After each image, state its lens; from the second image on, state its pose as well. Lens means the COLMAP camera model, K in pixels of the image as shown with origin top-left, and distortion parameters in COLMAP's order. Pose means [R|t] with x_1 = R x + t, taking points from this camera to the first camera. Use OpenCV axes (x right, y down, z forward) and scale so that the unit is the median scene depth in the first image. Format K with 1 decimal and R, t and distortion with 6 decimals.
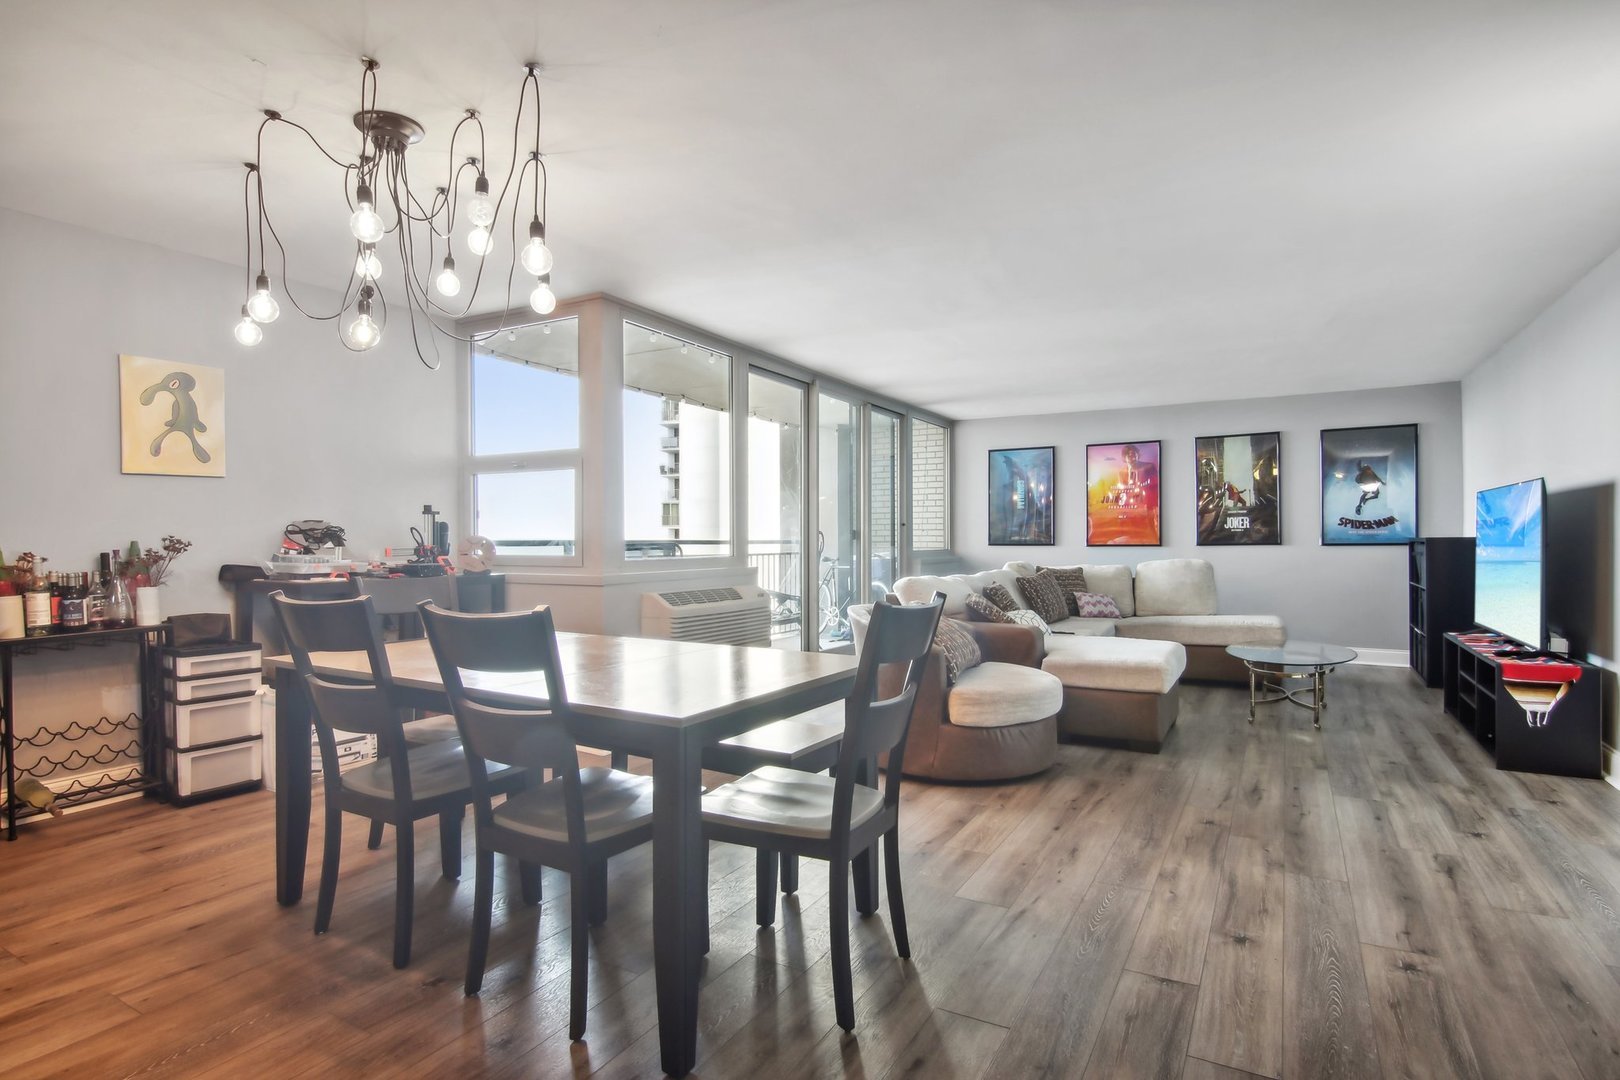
lens RADIAL K [[827.9, 0, 810.0], [0, 827.9, 540.0], [0, 0, 1]] dist [0.016833, -0.015350]
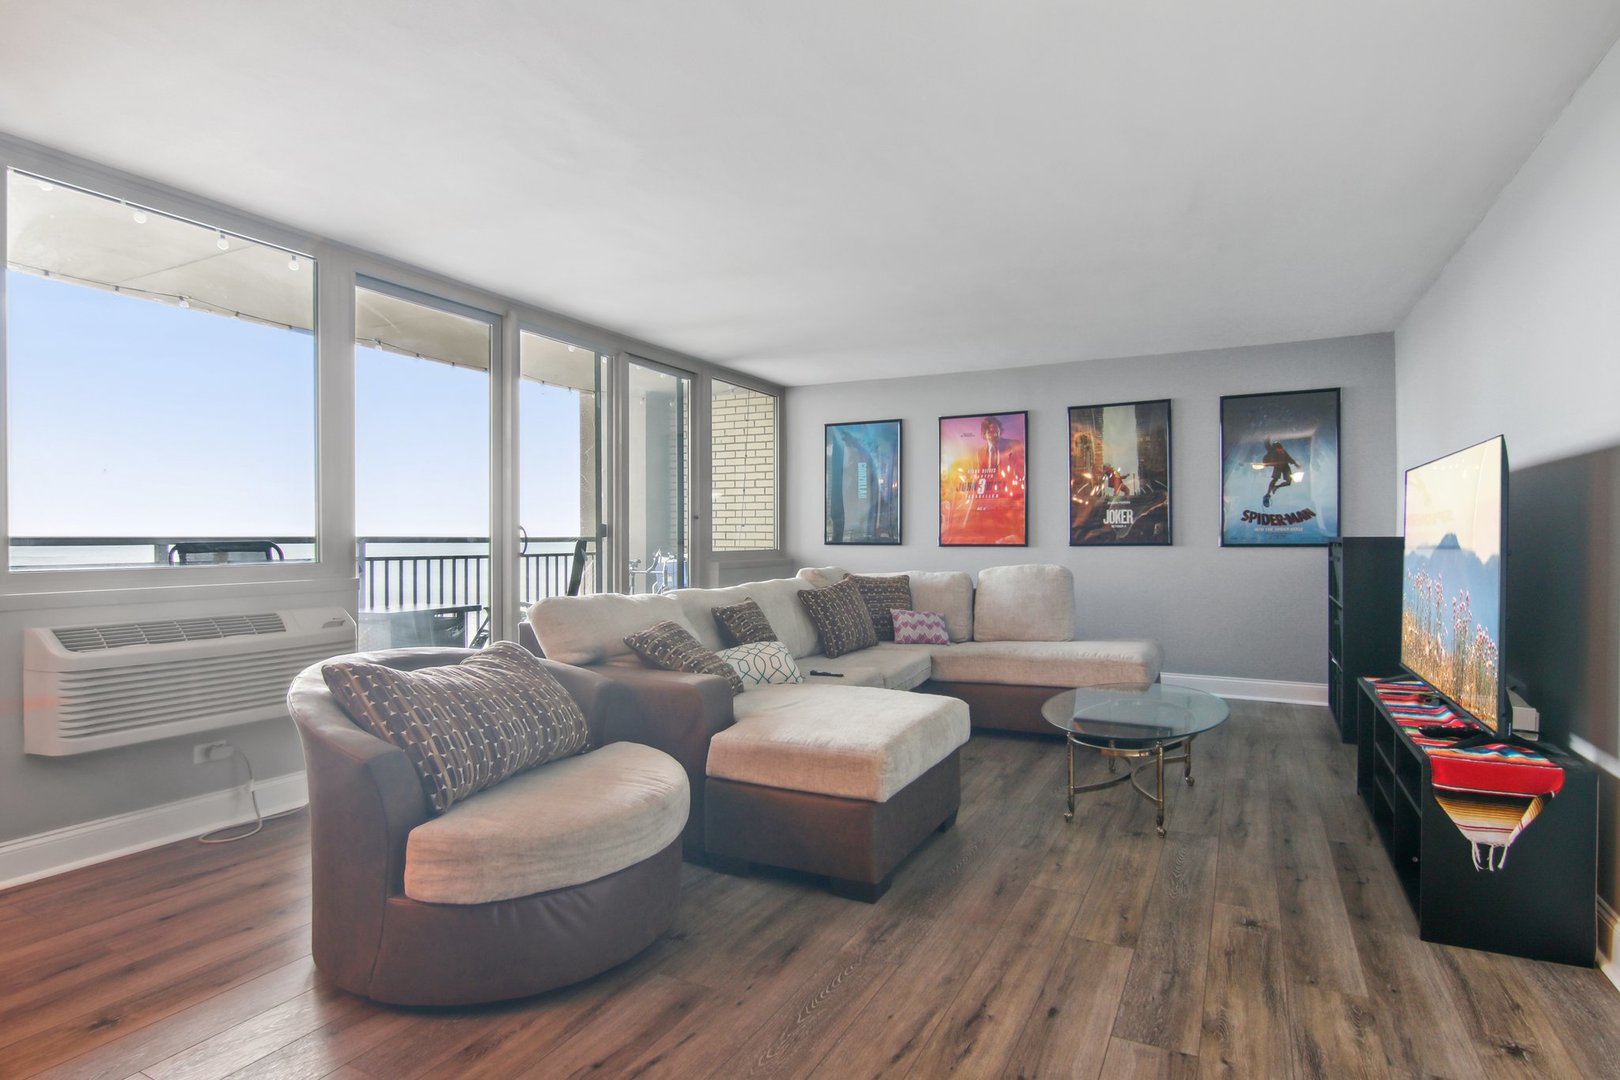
lens RADIAL K [[846.7, 0, 810.0], [0, 846.7, 540.0], [0, 0, 1]] dist [0.003279, -0.013563]
pose [[0.999019, 0.003082, 0.044173, 0.215694], [-0.003287, 0.999984, 0.004567, -0.001999], [-0.044158, -0.004708, 0.999013, 0.249986]]
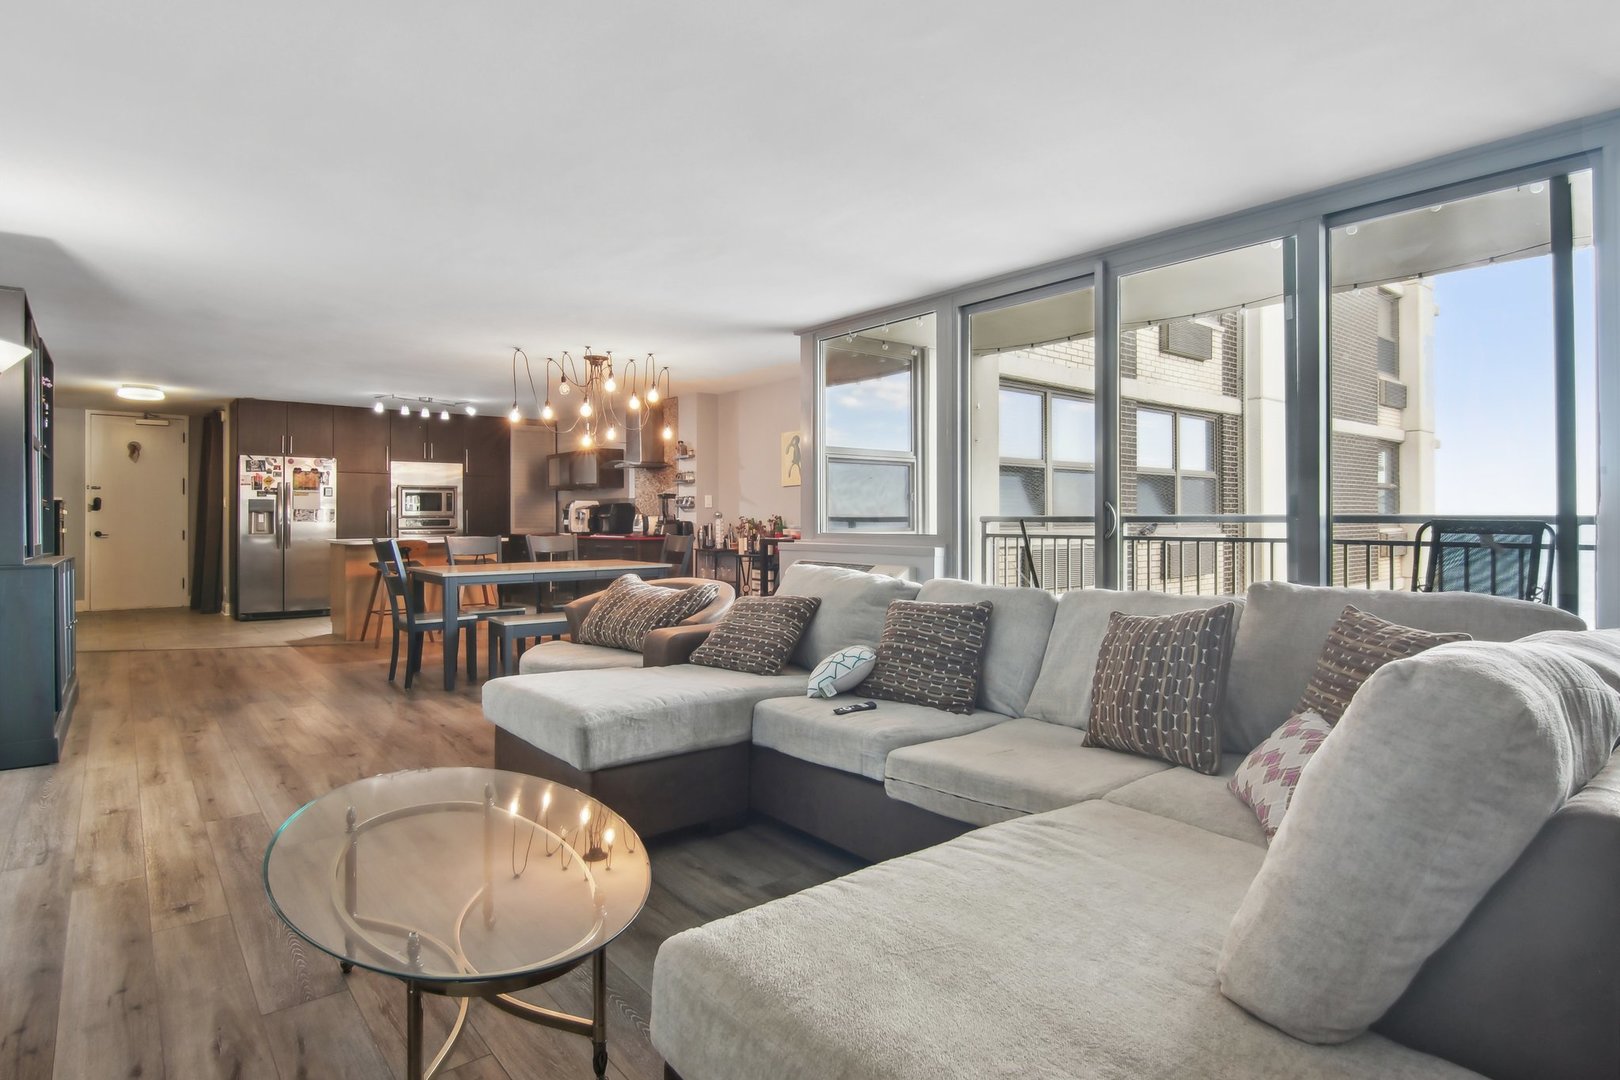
lens RADIAL K [[846.7, 0, 810.0], [0, 846.7, 540.0], [0, 0, 1]] dist [0.003279, -0.013563]
pose [[-0.354772, 0.027306, -0.934554, 0.644160], [0.004190, 0.999610, 0.027617, -0.000624], [0.934943, 0.005882, -0.354748, 0.957366]]
